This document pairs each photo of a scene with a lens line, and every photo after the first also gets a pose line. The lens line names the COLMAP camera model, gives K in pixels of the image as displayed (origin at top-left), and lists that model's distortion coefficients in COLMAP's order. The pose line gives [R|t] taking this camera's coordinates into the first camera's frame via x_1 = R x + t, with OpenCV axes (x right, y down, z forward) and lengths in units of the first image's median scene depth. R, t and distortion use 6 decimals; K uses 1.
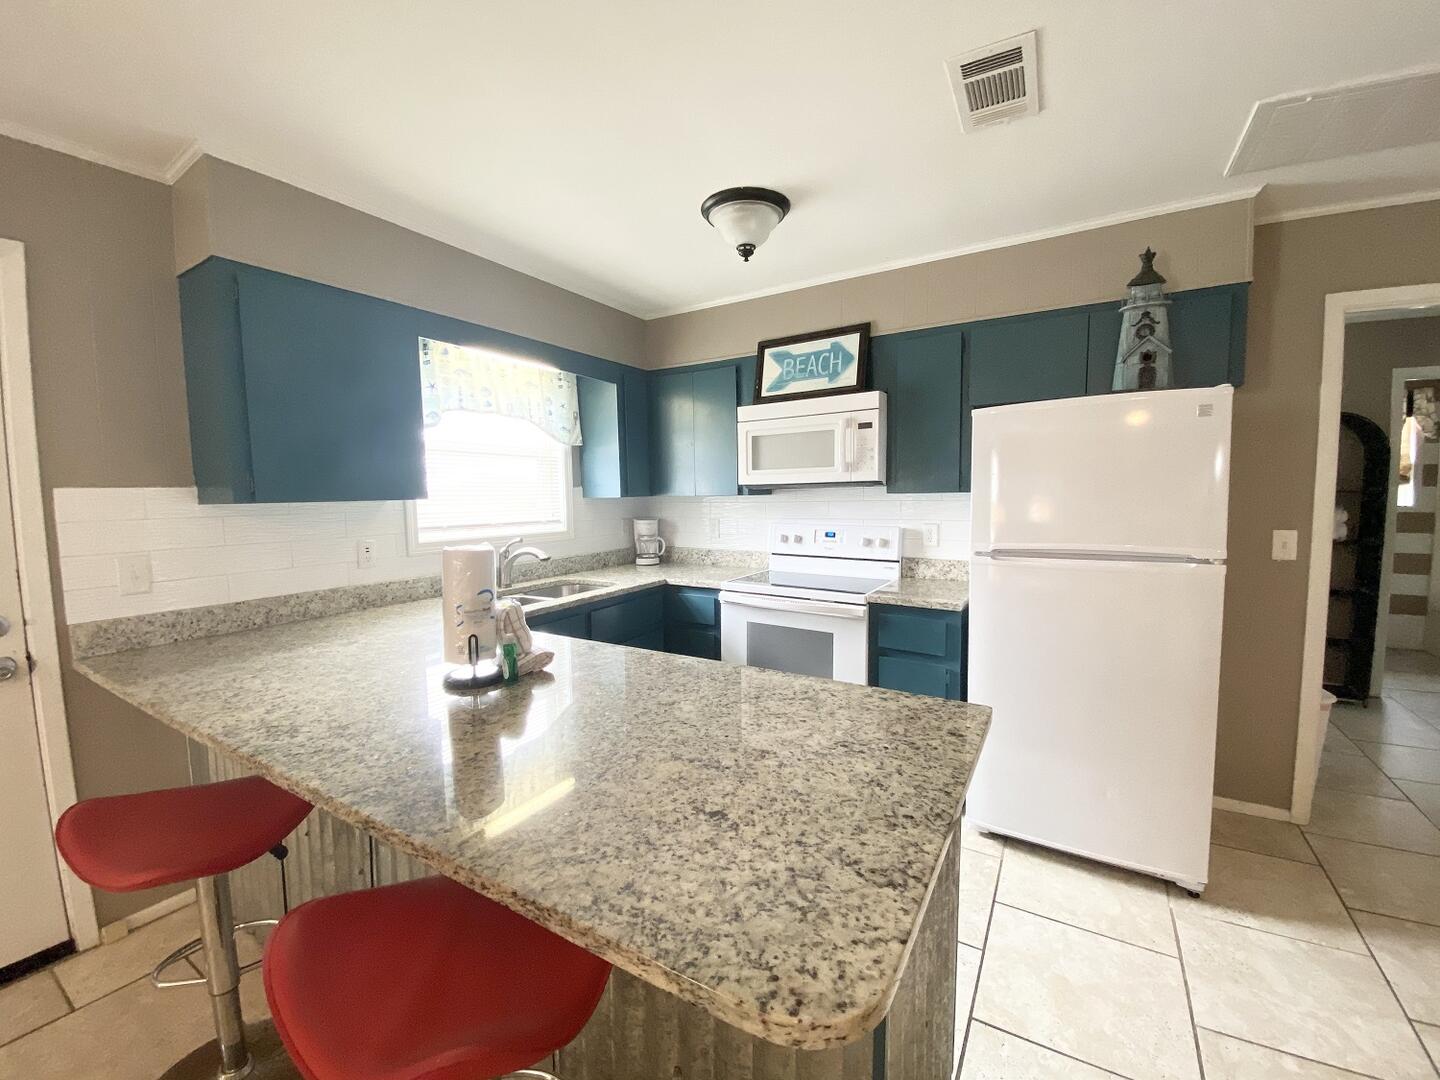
lens RADIAL K [[582.1, 0, 720.0], [0, 582.1, 540.0], [0, 0, 1]] dist [0.030191, -0.023700]
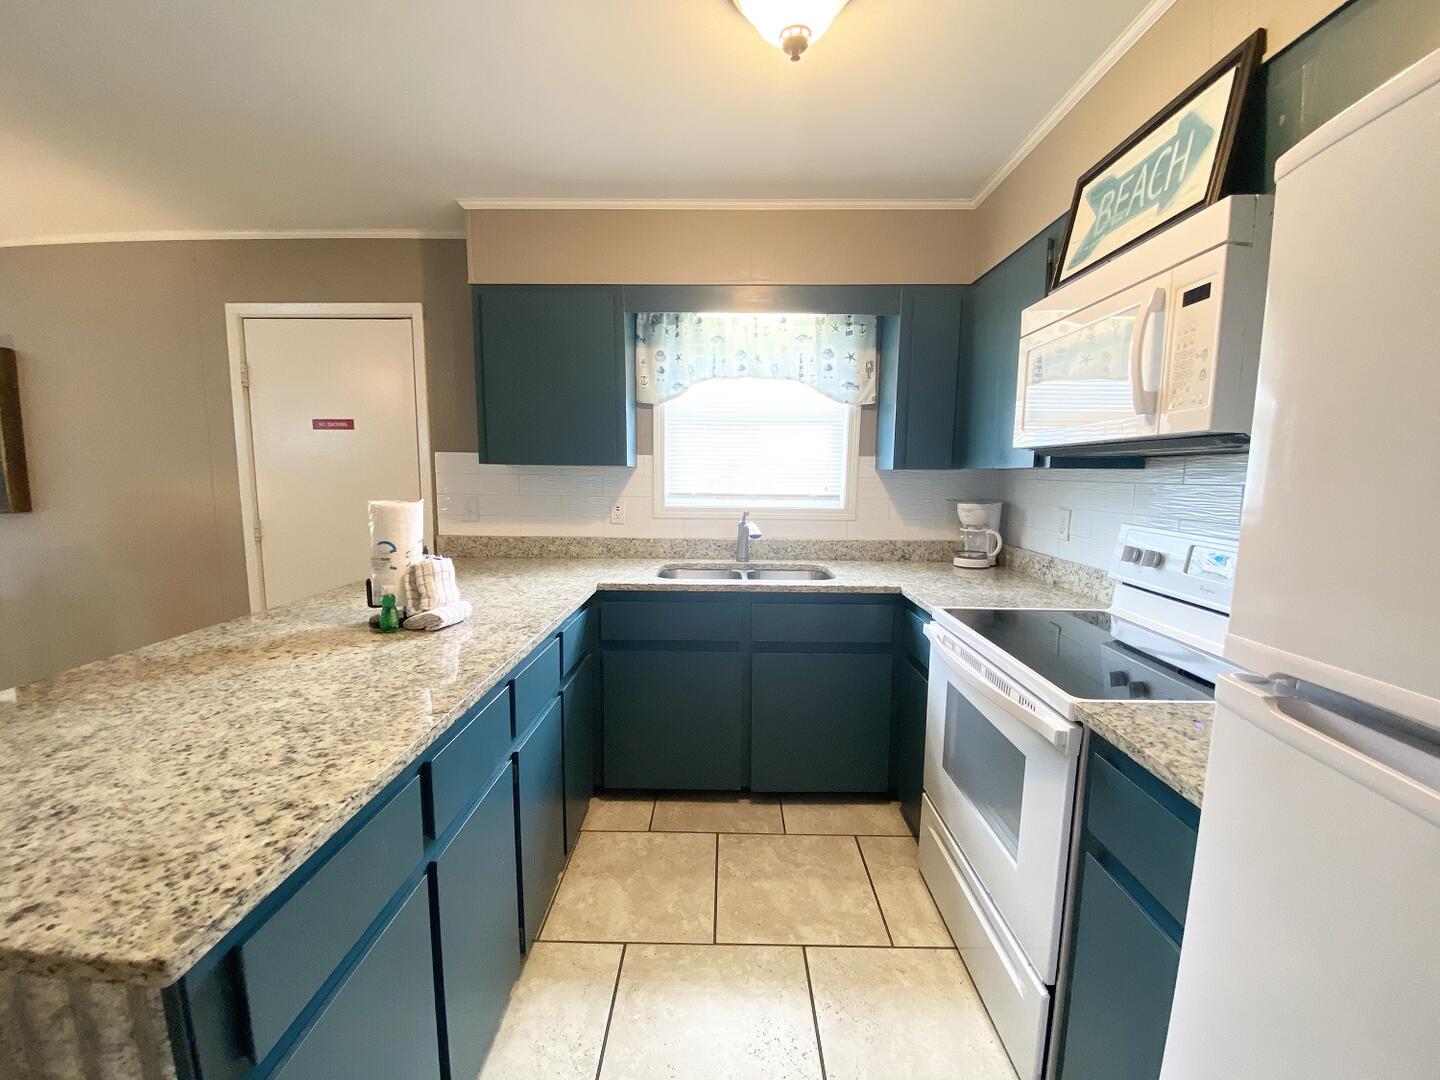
lens RADIAL K [[582.1, 0, 720.0], [0, 582.1, 540.0], [0, 0, 1]] dist [0.030191, -0.023700]
pose [[0.497257, 0.121929, -0.858993, 0.451082], [-0.086087, 0.992124, 0.090992, -0.039184], [0.863322, 0.028701, 0.503837, 0.518971]]
